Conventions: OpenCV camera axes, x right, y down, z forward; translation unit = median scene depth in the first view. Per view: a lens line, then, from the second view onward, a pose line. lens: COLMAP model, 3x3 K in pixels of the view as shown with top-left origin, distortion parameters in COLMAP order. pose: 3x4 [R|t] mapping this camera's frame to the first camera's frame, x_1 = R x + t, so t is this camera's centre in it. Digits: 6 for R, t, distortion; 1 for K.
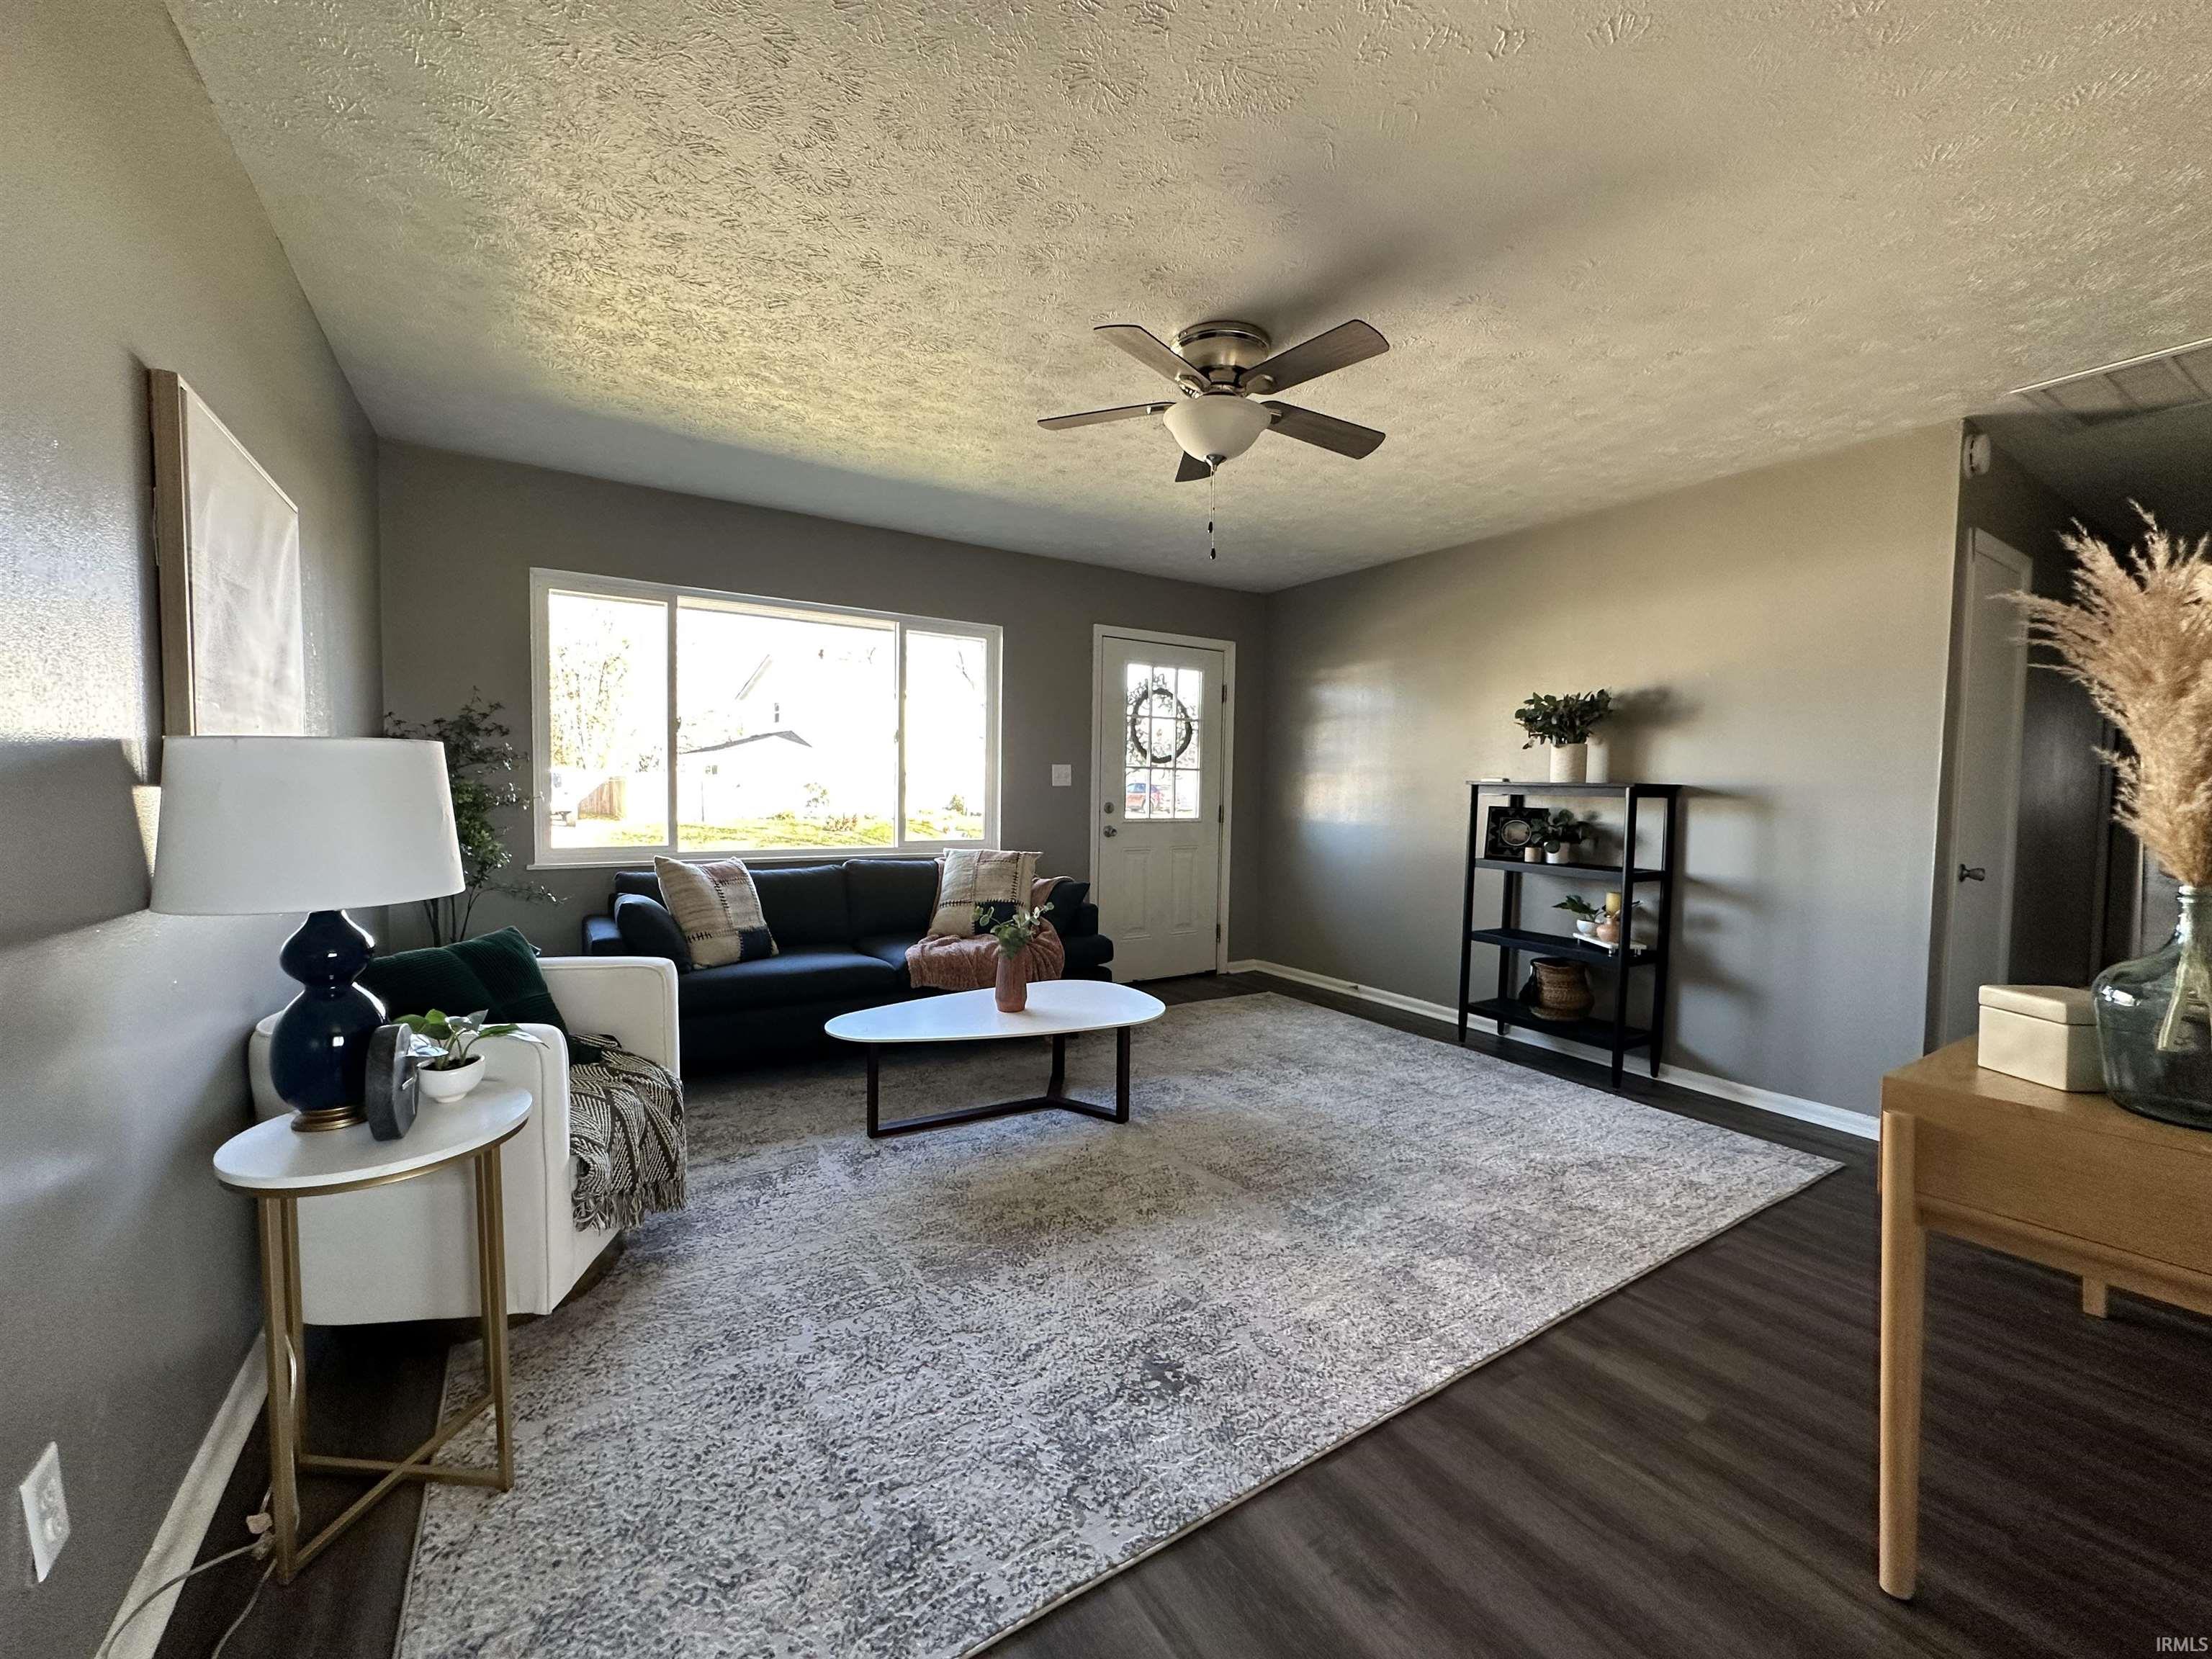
lens RADIAL K [[875.8, 0, 1102.1], [0, 875.8, 832.2], [0, 0, 1]] dist [-0.005754, 0.000705]
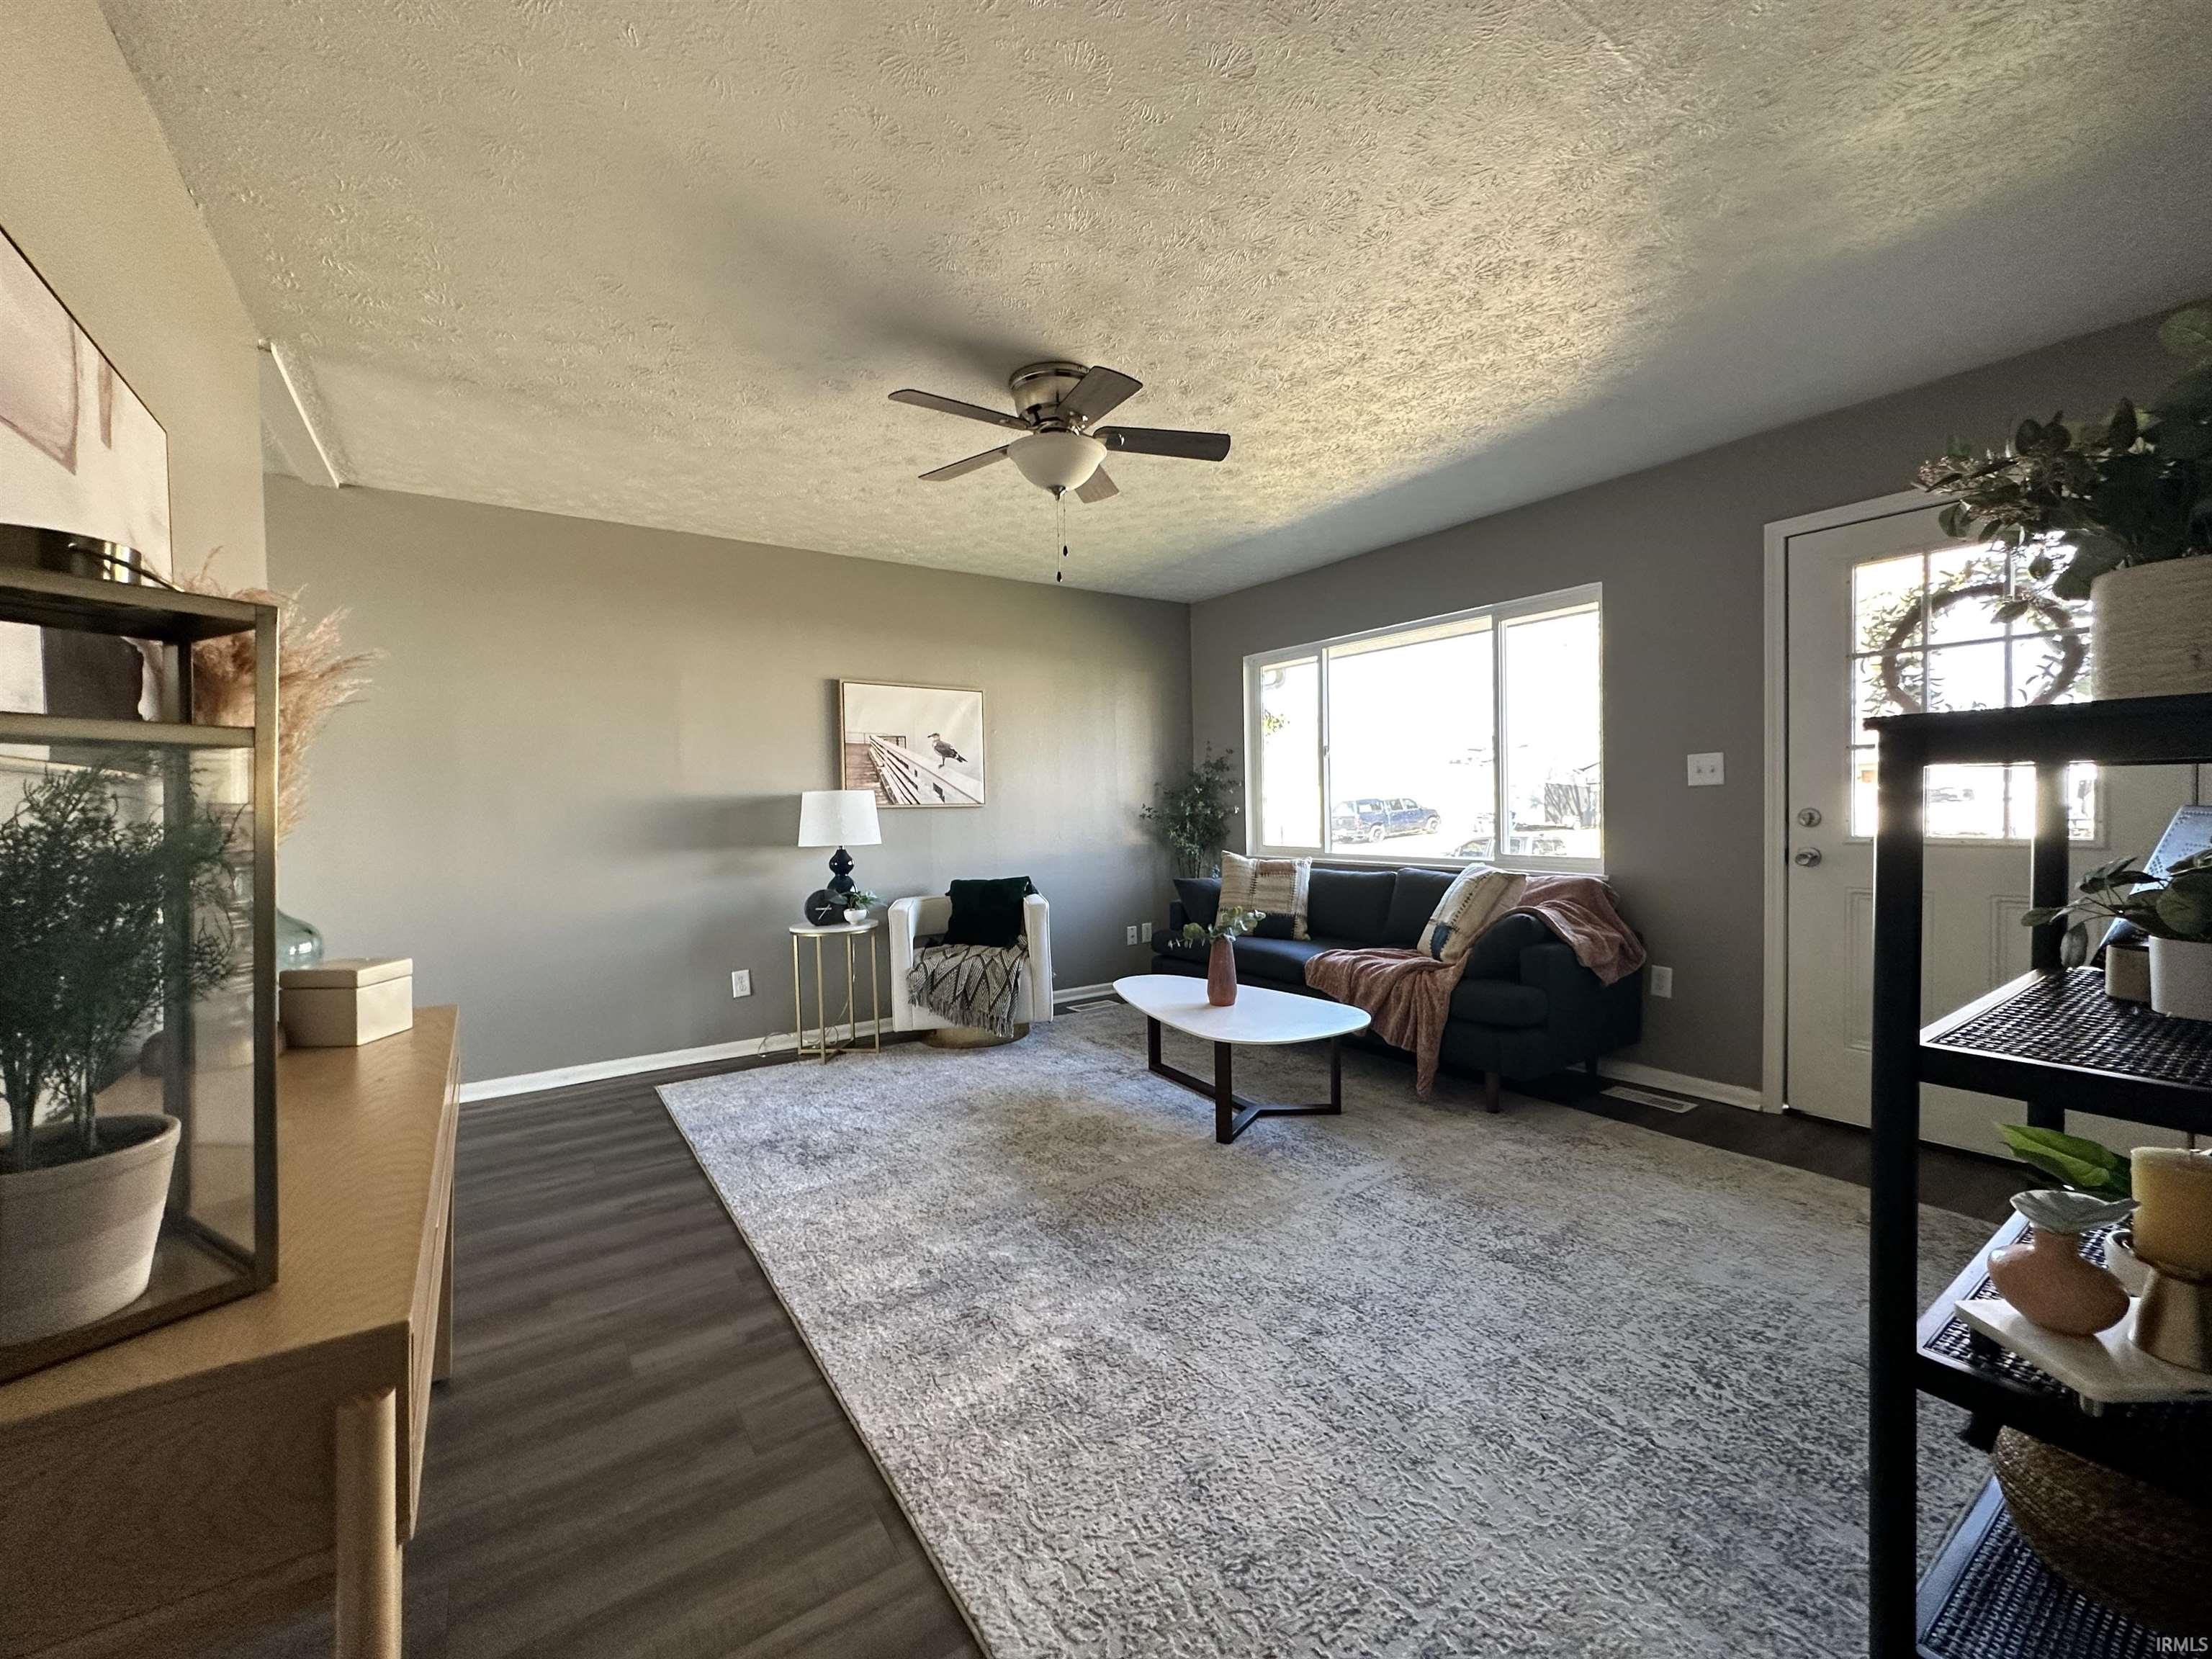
lens RADIAL K [[875.8, 0, 1099.8], [0, 875.8, 822.8], [0, 0, 1]] dist [-0.005754, 0.000705]
pose [[0.040048, 0.000871, -0.999197, 1.074343], [-0.038977, 0.999240, -0.000691, -0.009928], [0.998437, 0.038973, 0.040051, 0.905739]]
